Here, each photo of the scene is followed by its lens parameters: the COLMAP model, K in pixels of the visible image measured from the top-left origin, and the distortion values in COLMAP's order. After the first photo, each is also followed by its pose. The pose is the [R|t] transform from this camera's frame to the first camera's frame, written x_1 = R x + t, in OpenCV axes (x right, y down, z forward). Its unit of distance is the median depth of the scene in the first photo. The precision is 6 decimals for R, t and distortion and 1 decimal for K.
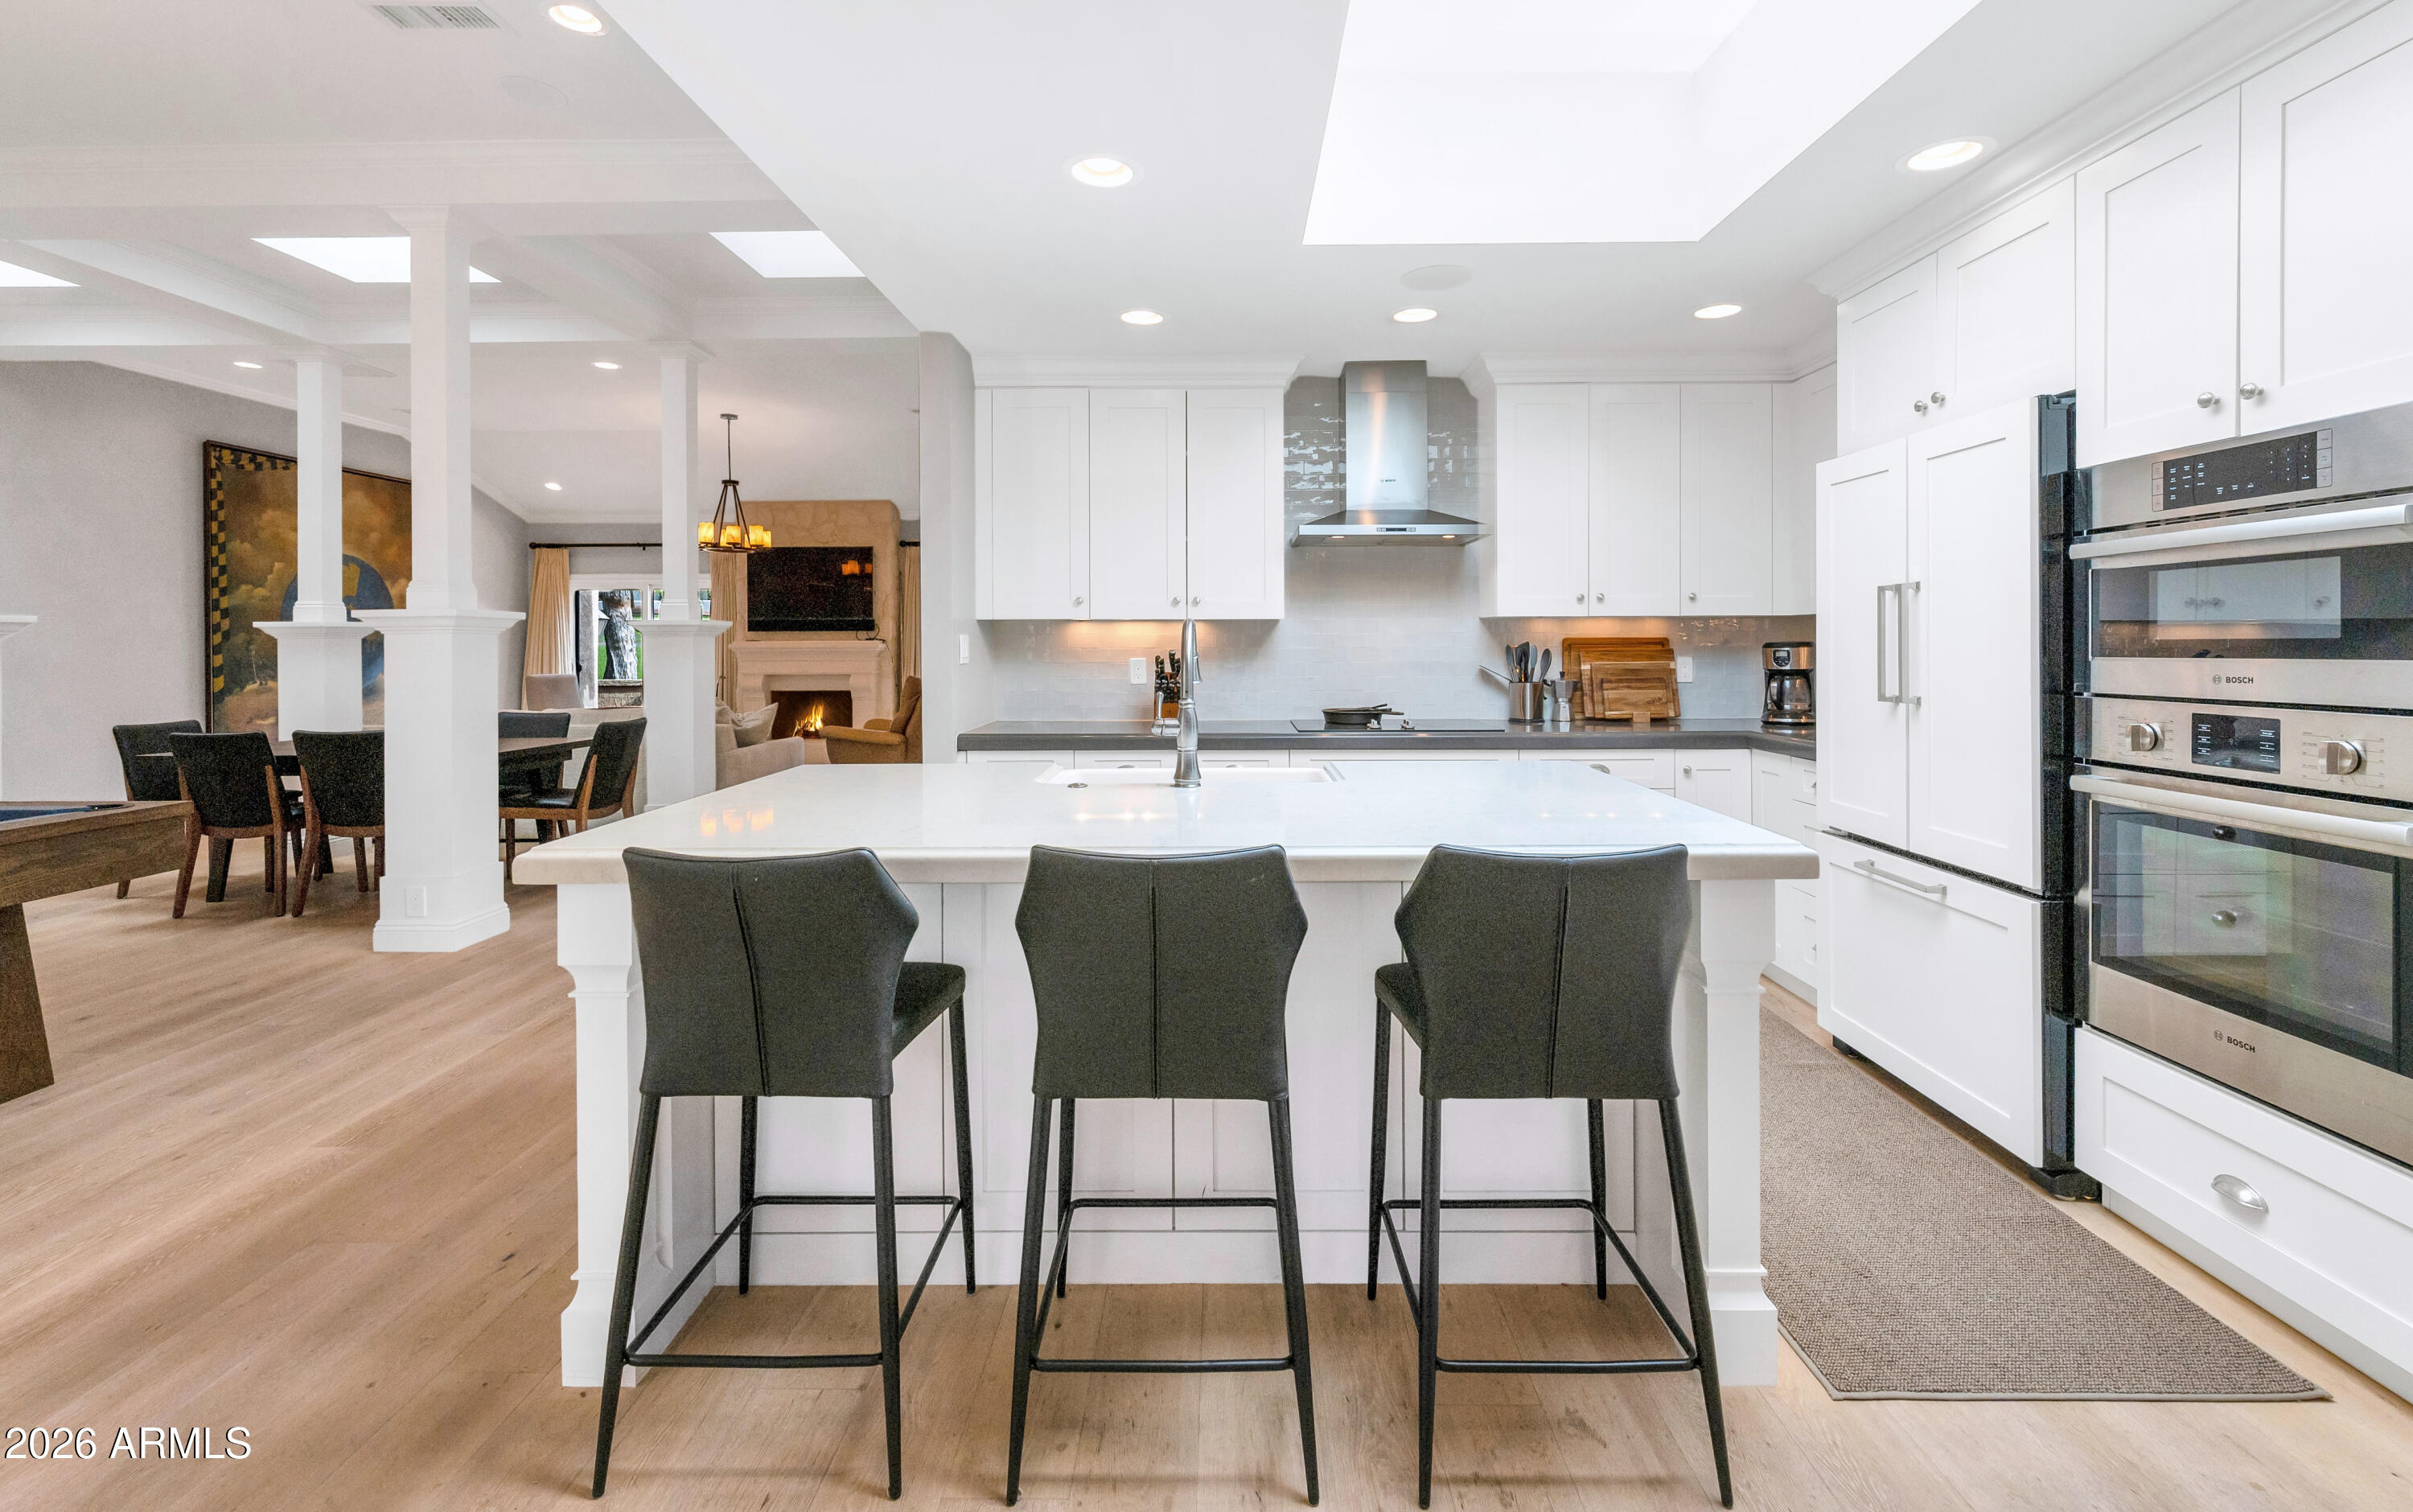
lens RADIAL K [[1029.6, 0, 1210.9], [0, 1029.6, 656.3], [0, 0, 1]] dist [-0.003886, -0.000617]
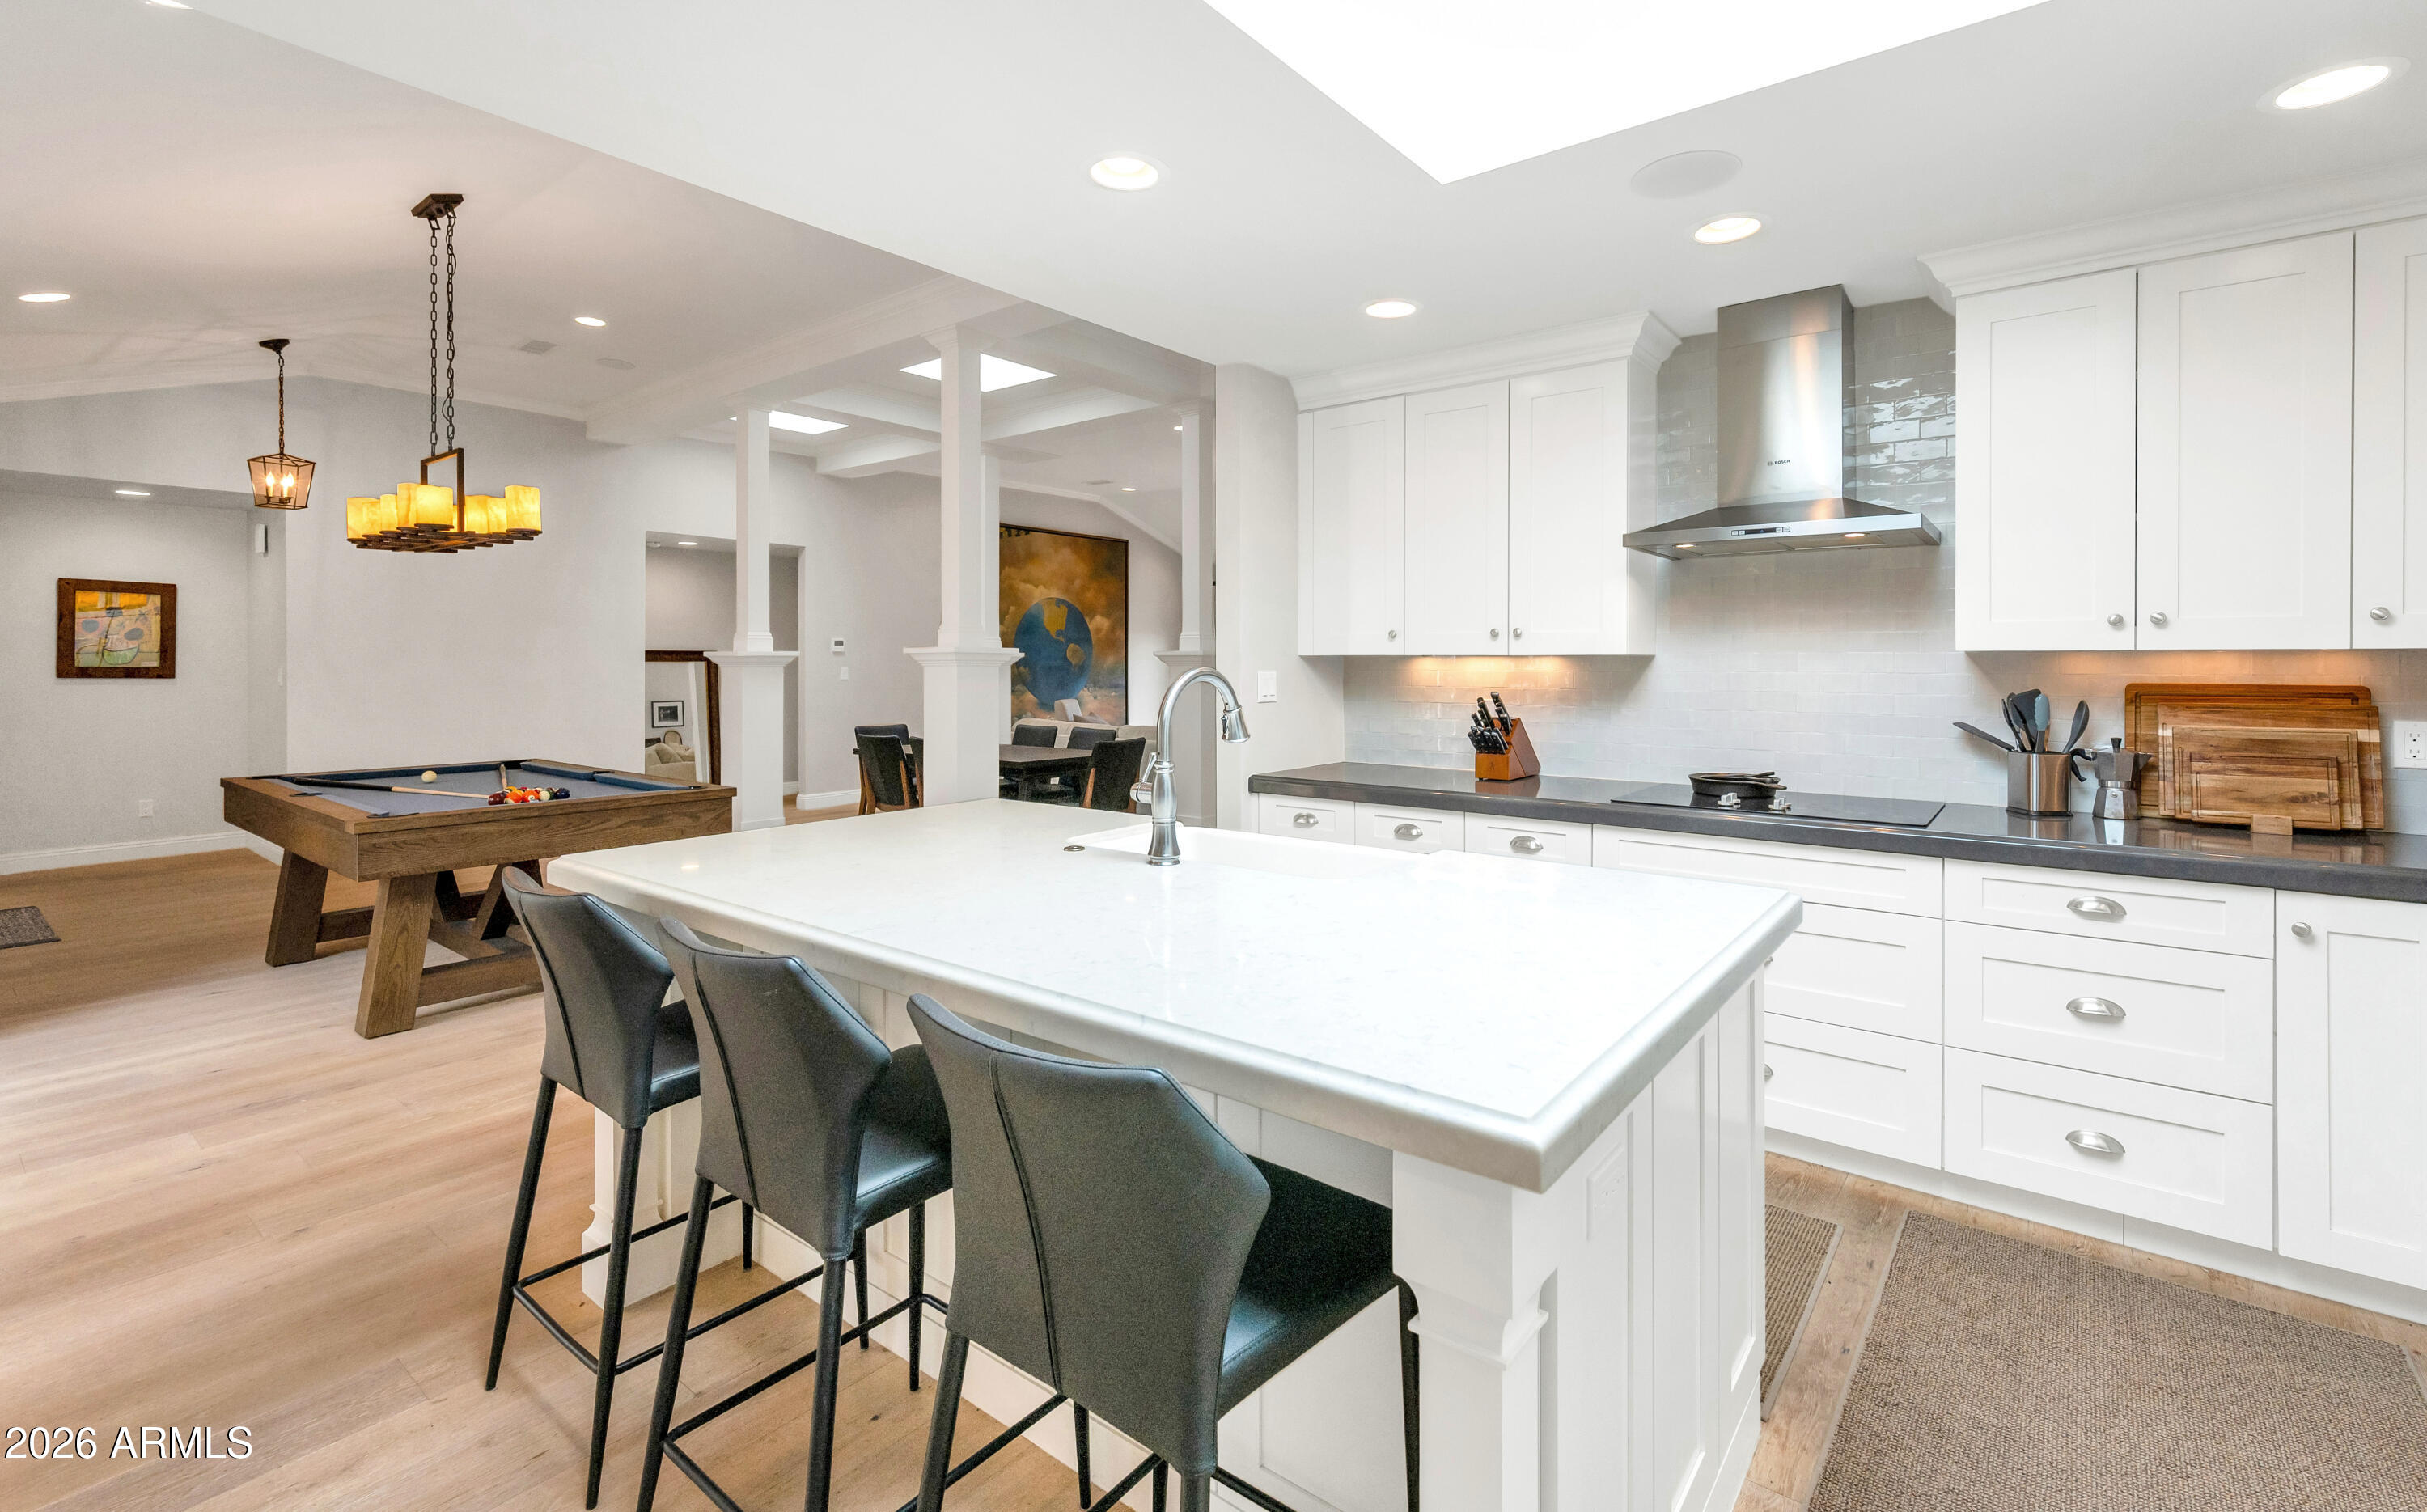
lens RADIAL K [[1055.4, 0, 1238.0], [0, 1055.4, 668.2], [0, 0, 1]] dist [-0.013014, -0.000292]
pose [[0.791956, 0.007475, -0.610532, 0.303330], [-0.011898, 0.999924, -0.003192, -0.018691], [0.610462, 0.009792, 0.791985, 0.179632]]
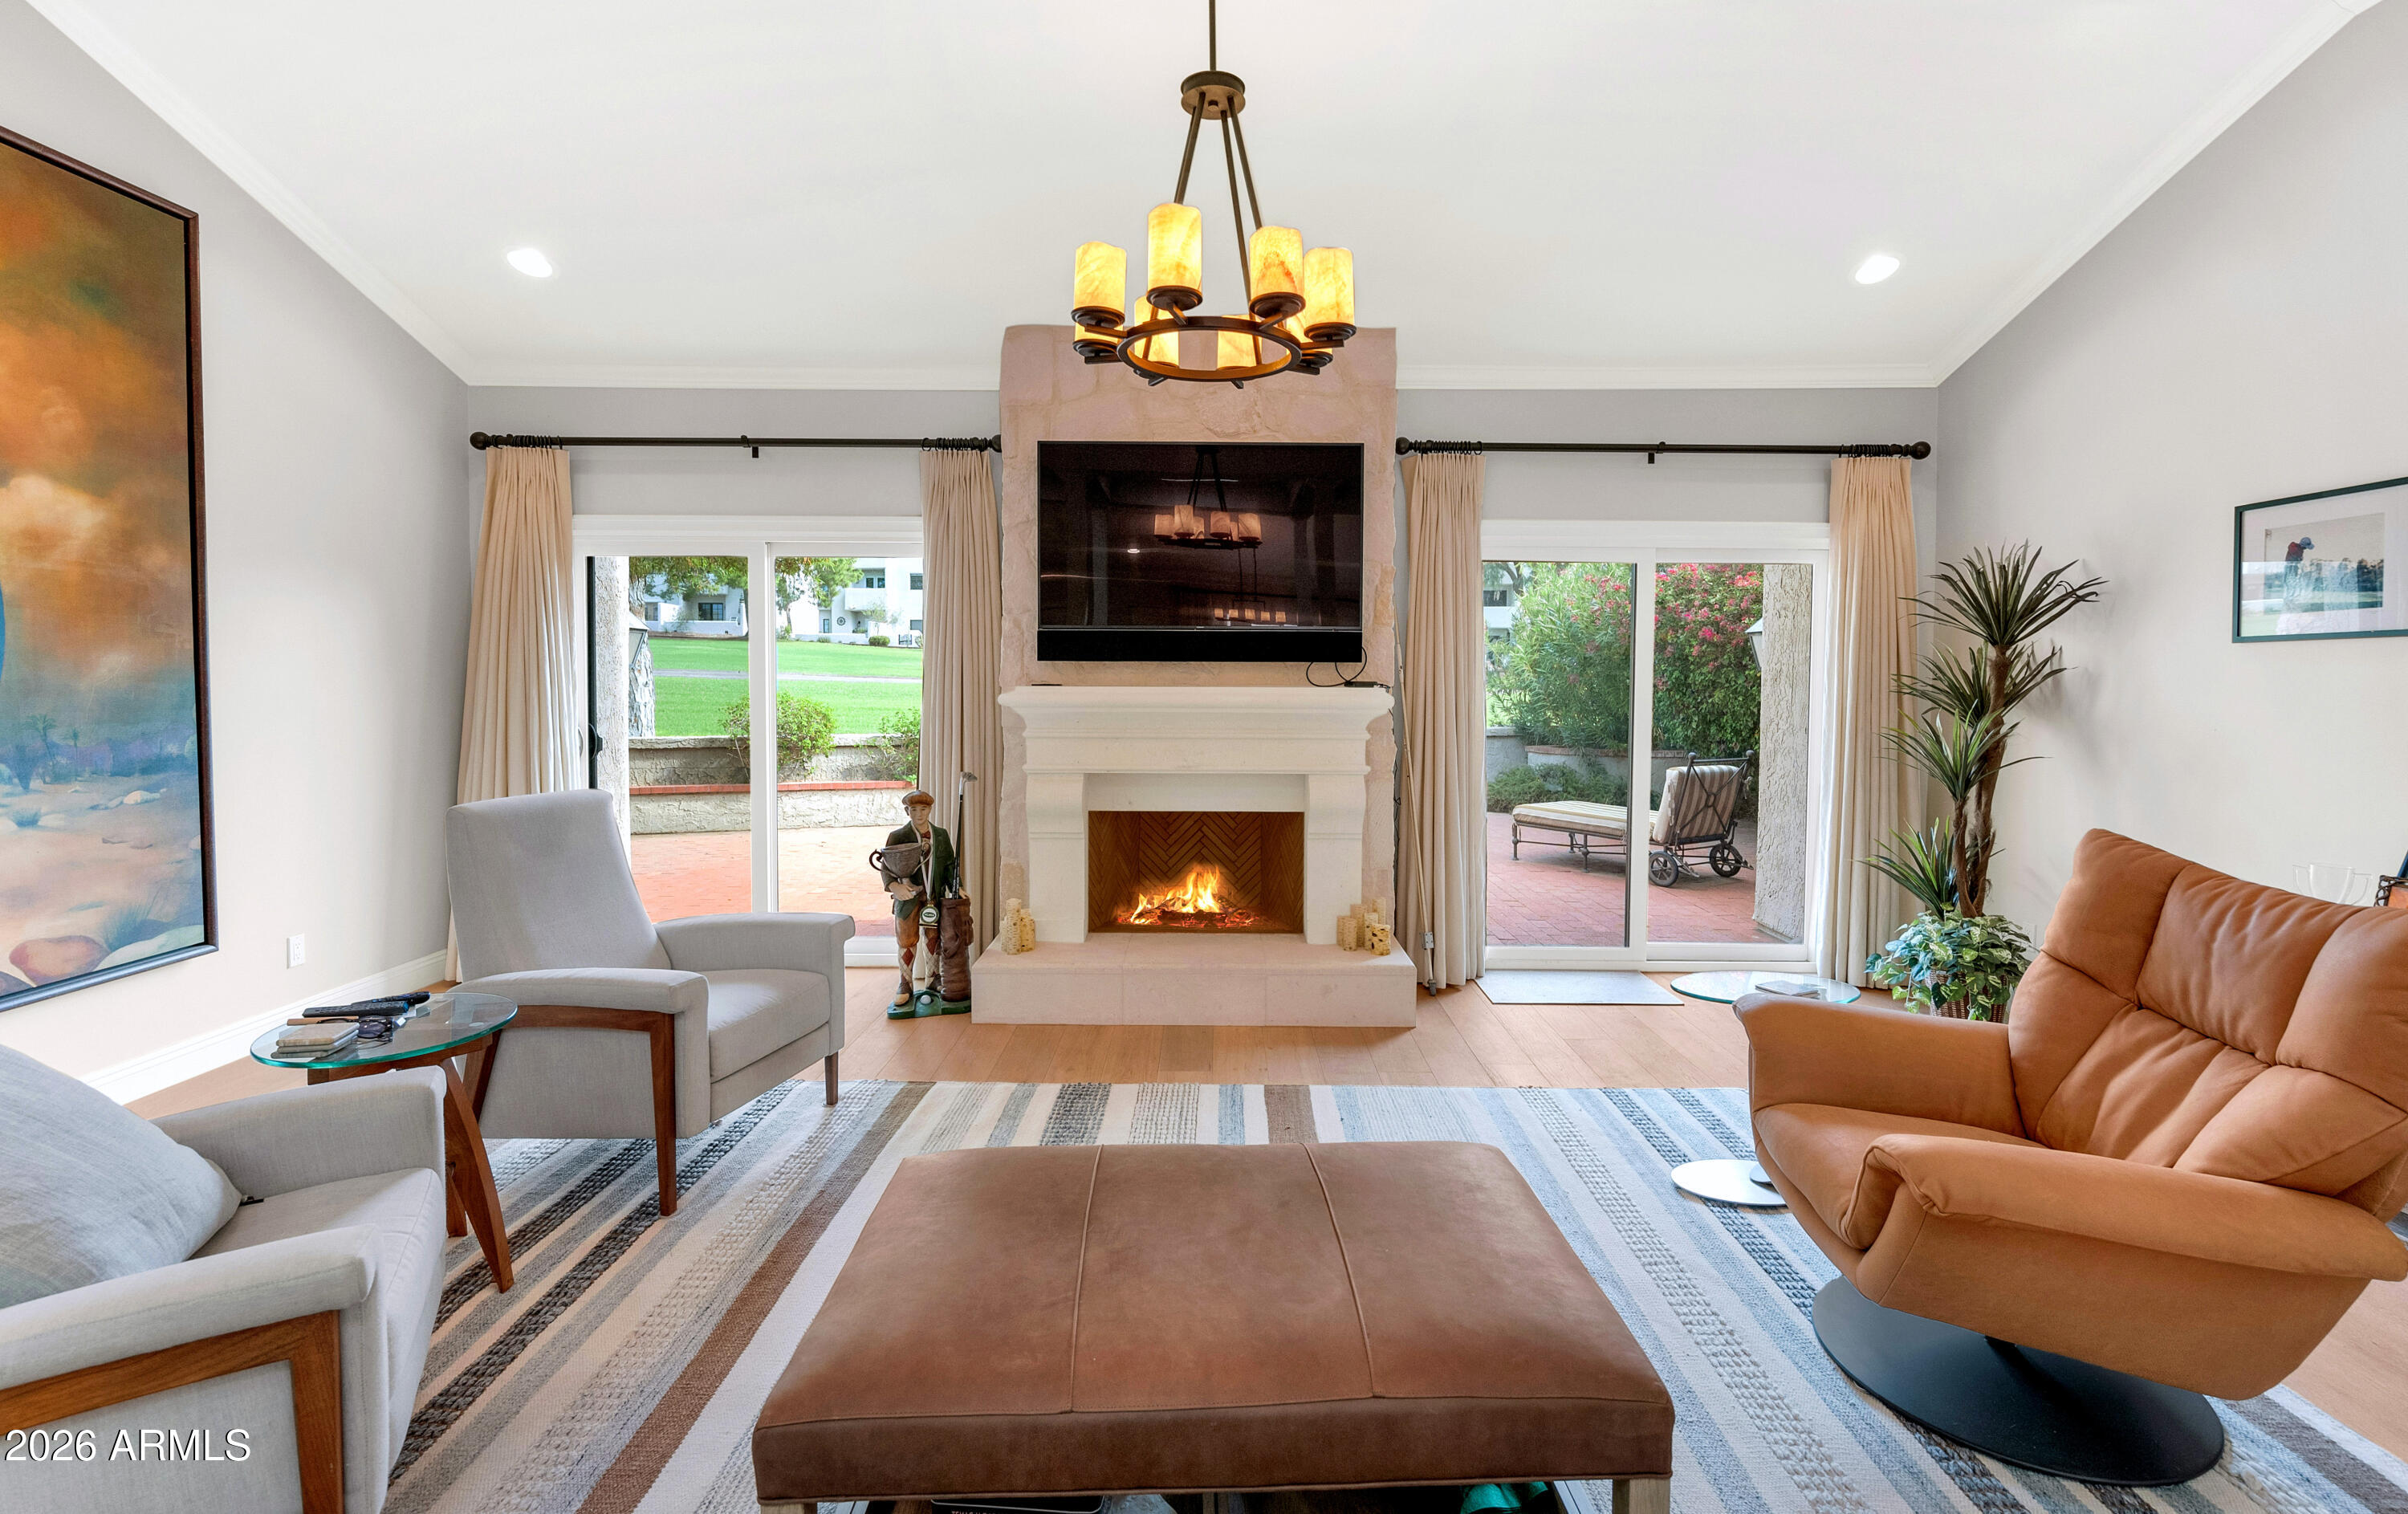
lens RADIAL K [[1078.9, 0, 1205.8], [0, 1078.9, 717.2], [0, 0, 1]] dist [-0.004053, -0.000648]
pose [[0.999925, 0.010094, -0.006919, -0.967677], [-0.009898, 0.999567, 0.027719, -0.037674], [0.007196, -0.027648, 0.999592, 1.504406]]
